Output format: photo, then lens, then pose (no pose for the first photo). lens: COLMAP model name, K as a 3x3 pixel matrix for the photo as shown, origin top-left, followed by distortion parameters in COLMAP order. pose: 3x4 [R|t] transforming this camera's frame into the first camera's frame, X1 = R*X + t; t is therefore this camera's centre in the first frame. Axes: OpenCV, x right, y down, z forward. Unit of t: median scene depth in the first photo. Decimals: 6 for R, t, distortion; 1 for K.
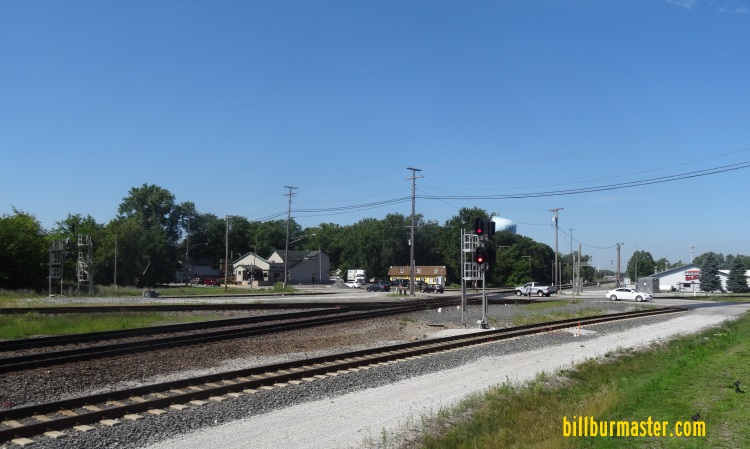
lens RADIAL K [[989.9, 0, 375.3], [0, 989.9, 224.1], [0, 0, 1]] dist [-0.021457, 0.000000]
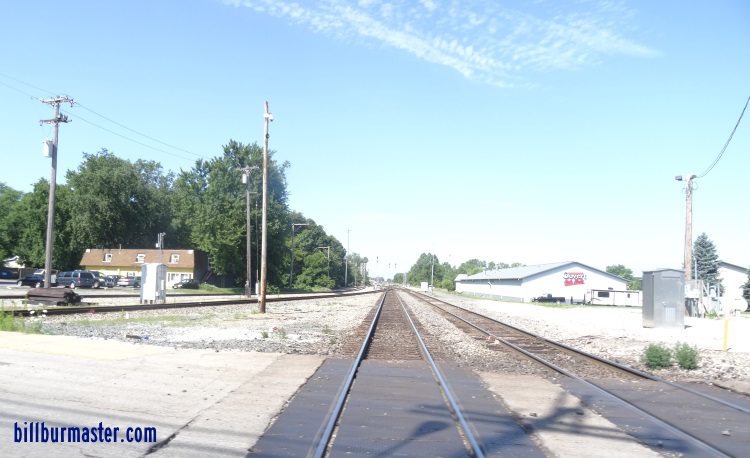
lens RADIAL K [[794.9, 0, 376.2], [0, 794.9, 228.1], [0, 0, 1]] dist [0.012596, 0.000000]
pose [[0.965158, 0.034812, 0.259341, 0.044258], [-0.031474, 0.999360, -0.017012, 0.028137], [-0.259767, 0.008256, 0.965636, 0.462209]]
